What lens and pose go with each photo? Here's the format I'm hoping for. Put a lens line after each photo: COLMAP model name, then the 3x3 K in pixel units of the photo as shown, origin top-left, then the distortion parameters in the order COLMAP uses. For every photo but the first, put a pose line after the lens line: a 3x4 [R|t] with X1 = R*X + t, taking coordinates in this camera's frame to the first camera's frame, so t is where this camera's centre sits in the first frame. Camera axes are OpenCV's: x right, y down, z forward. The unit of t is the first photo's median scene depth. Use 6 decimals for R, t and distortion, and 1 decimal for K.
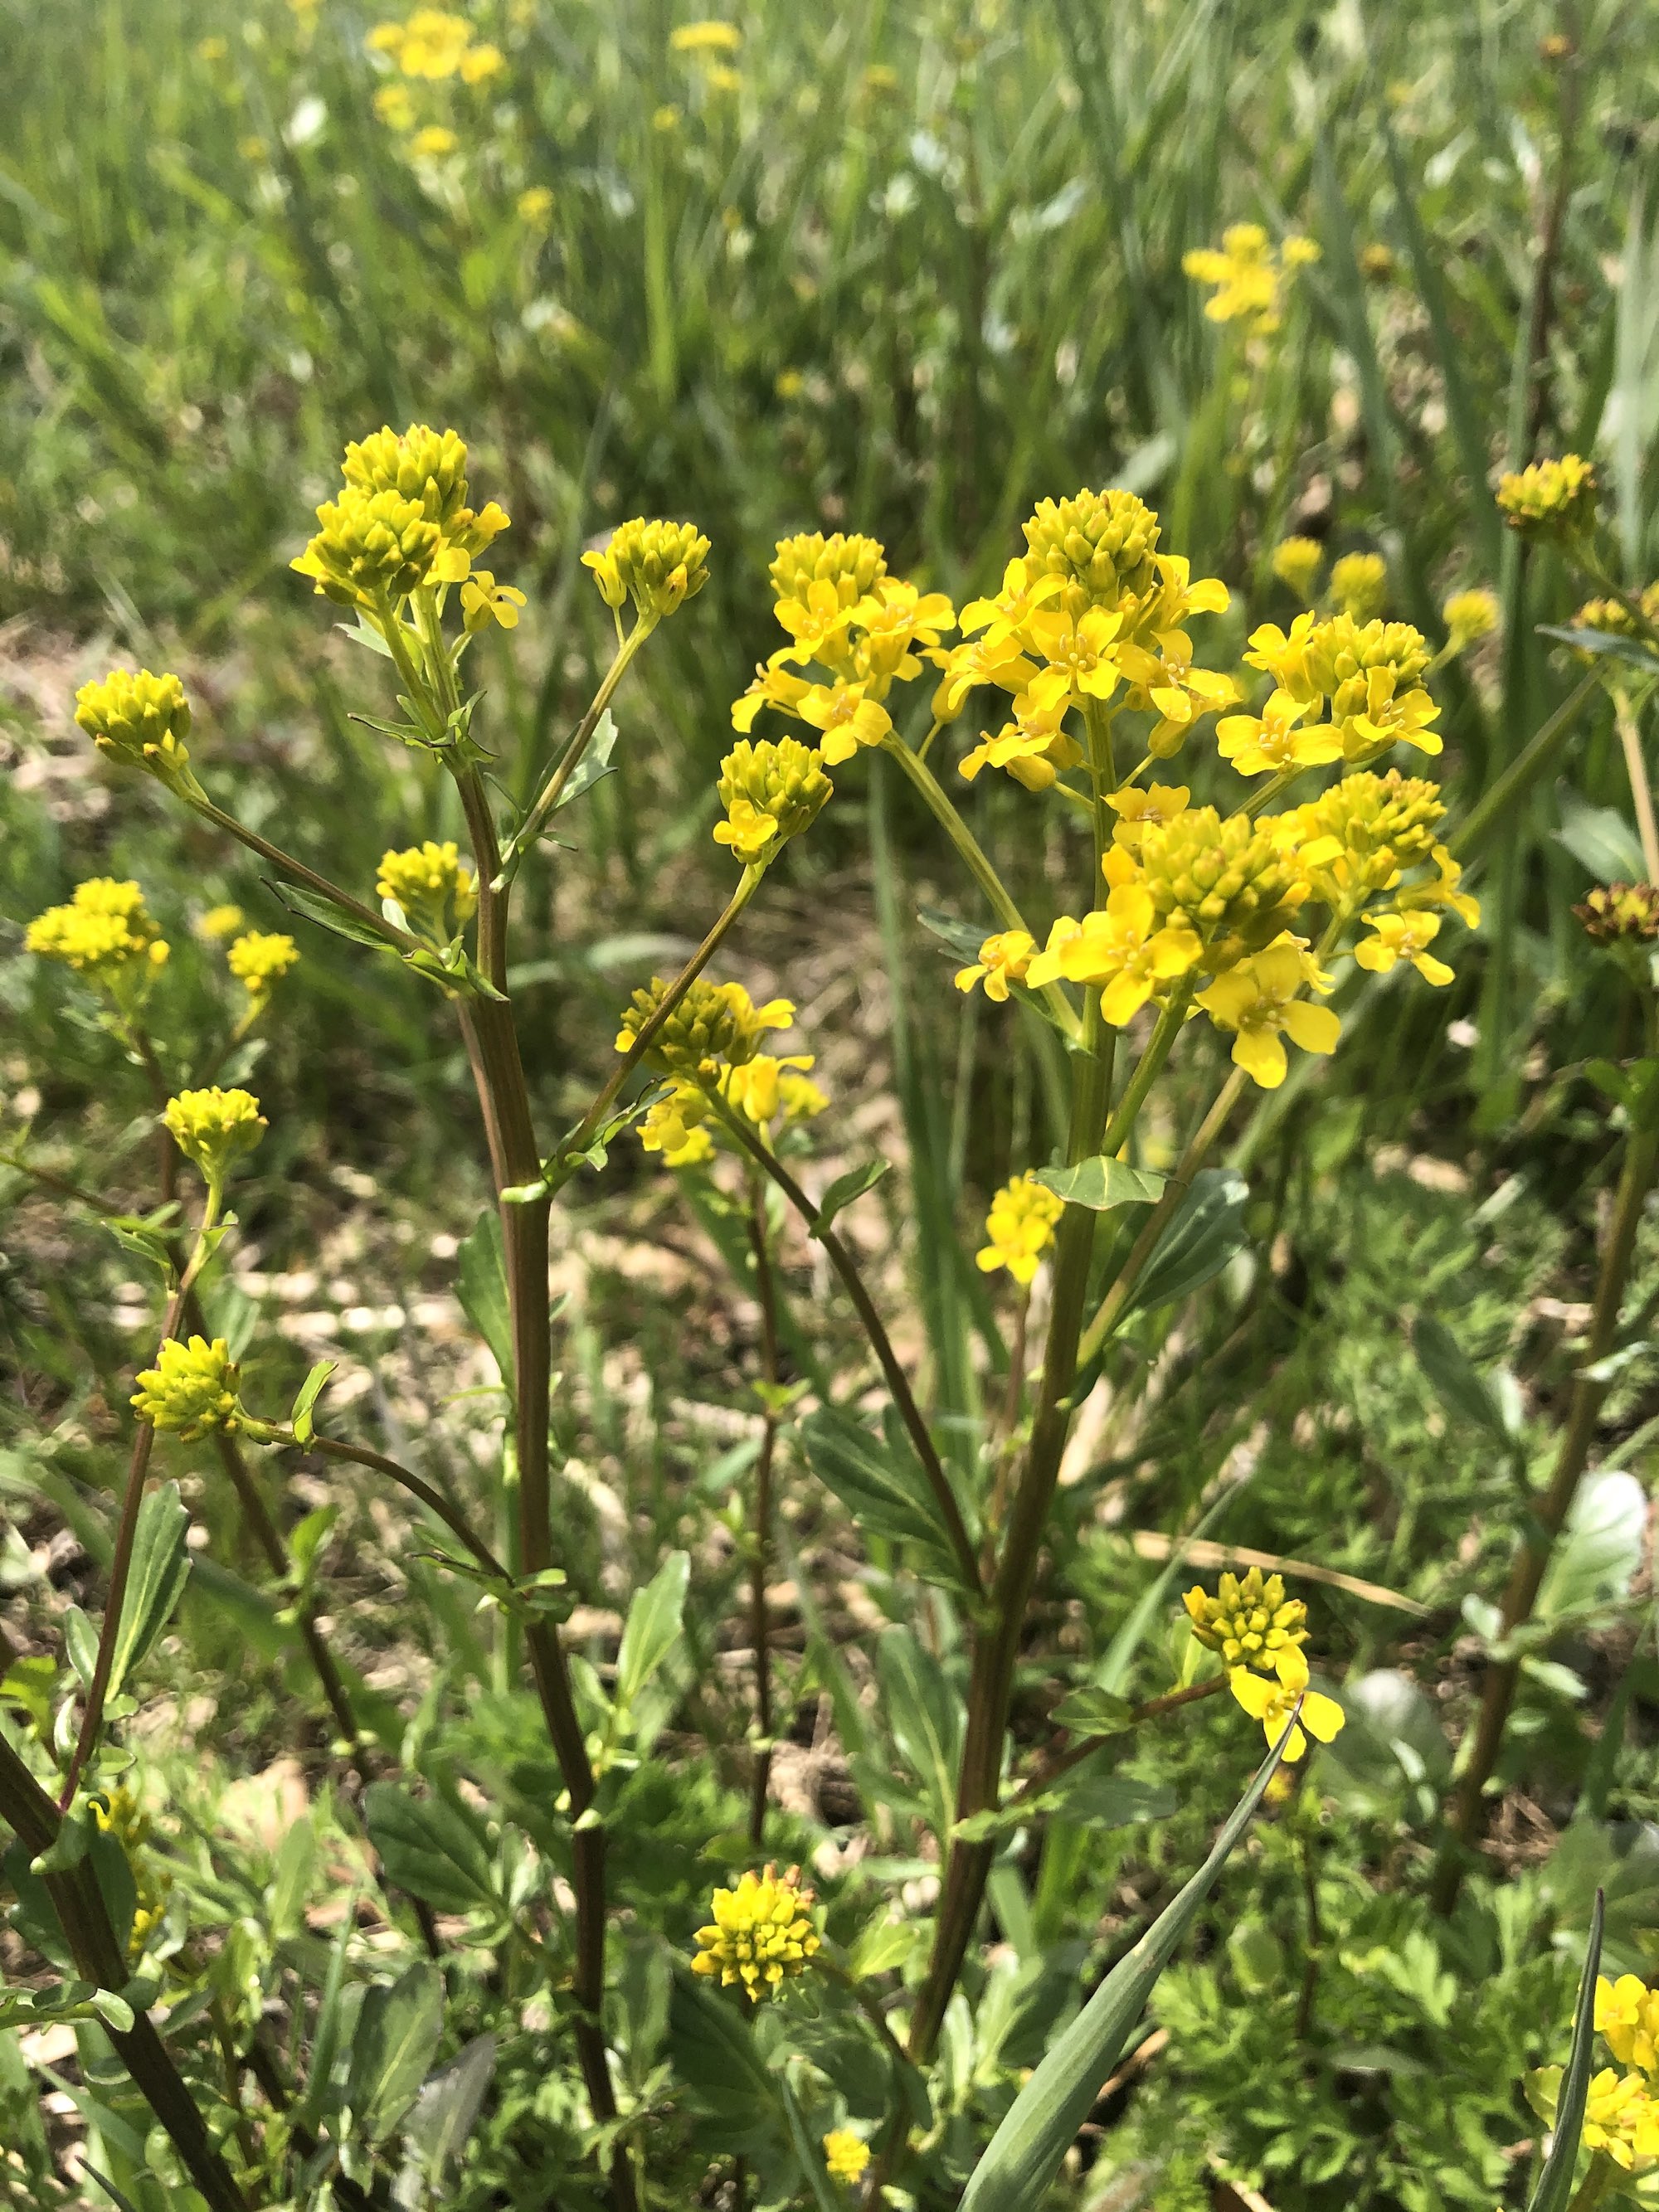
lens RADIAL K [[1809.1, 0, 829.5], [0, 1809.1, 1069.1], [0, 0, 1]] dist [0.145235, -0.000643]
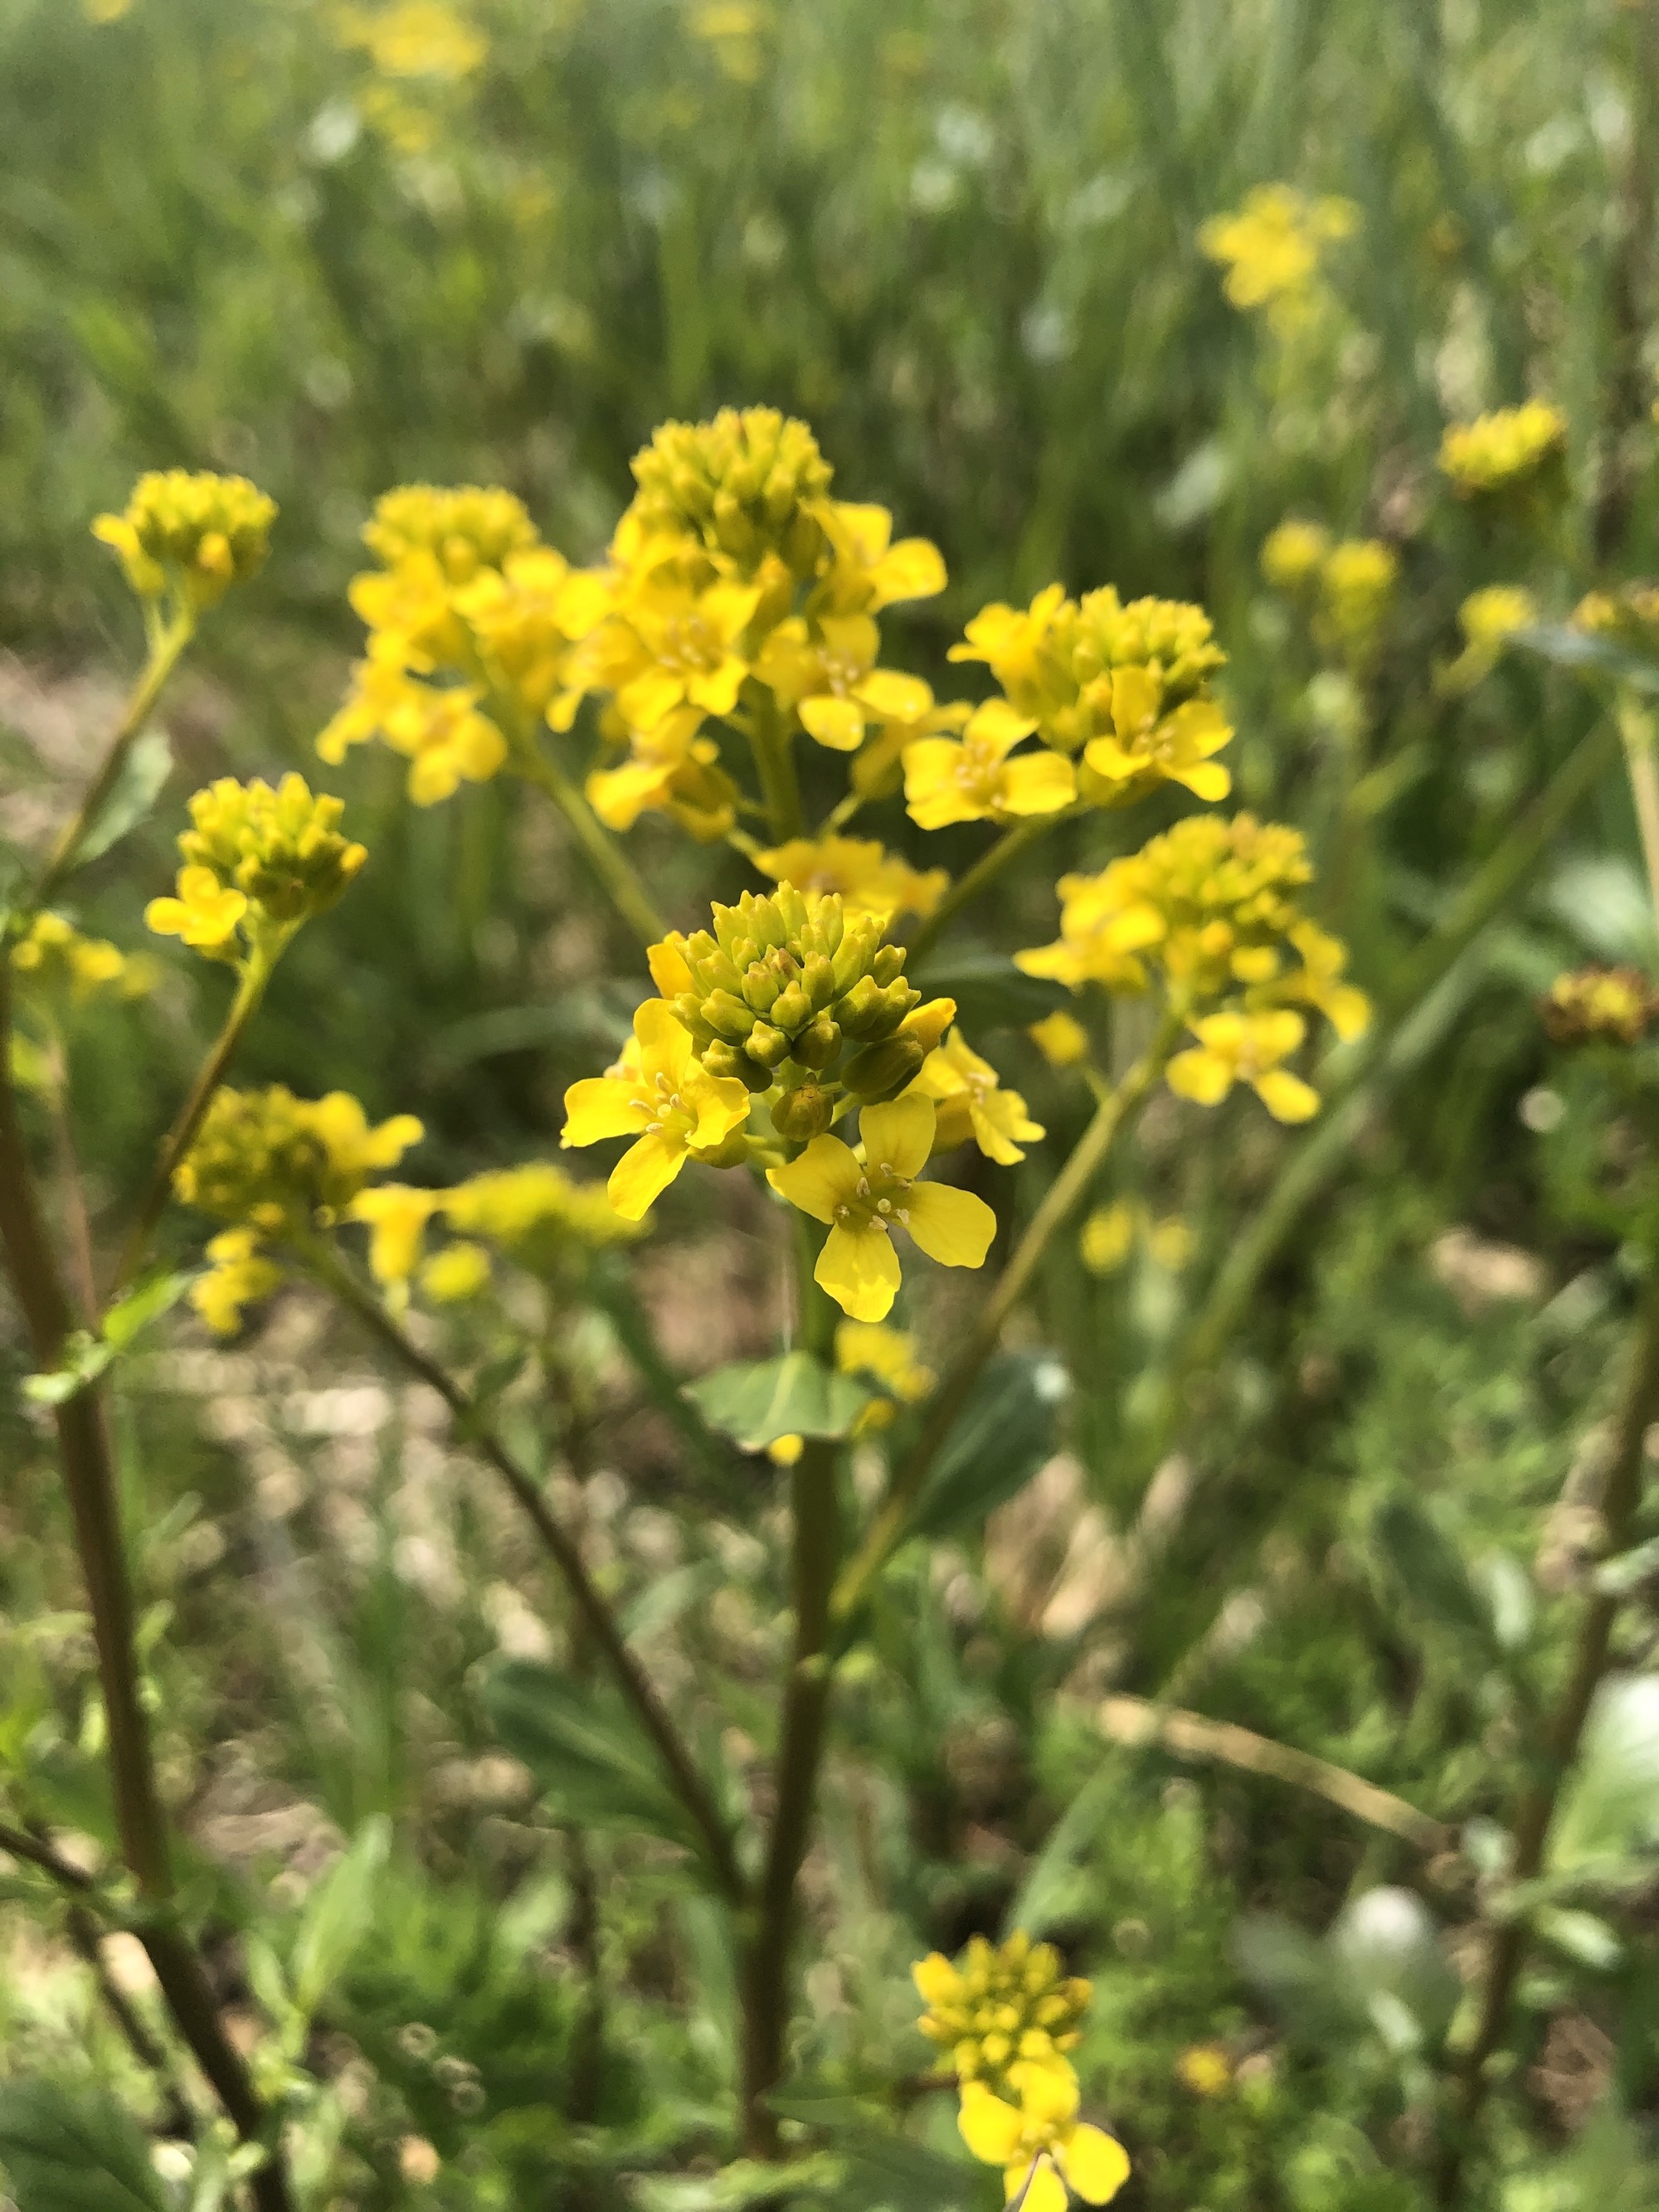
lens RADIAL K [[1801.0, 0, 829.5], [0, 1801.0, 1106.0], [0, 0, 1]] dist [0.063798, 0.003969]
pose [[0.995133, 0.013147, -0.097656, 0.246096], [-0.012454, 0.999893, 0.007708, -0.059747], [0.097747, -0.006454, 0.995190, 0.320489]]
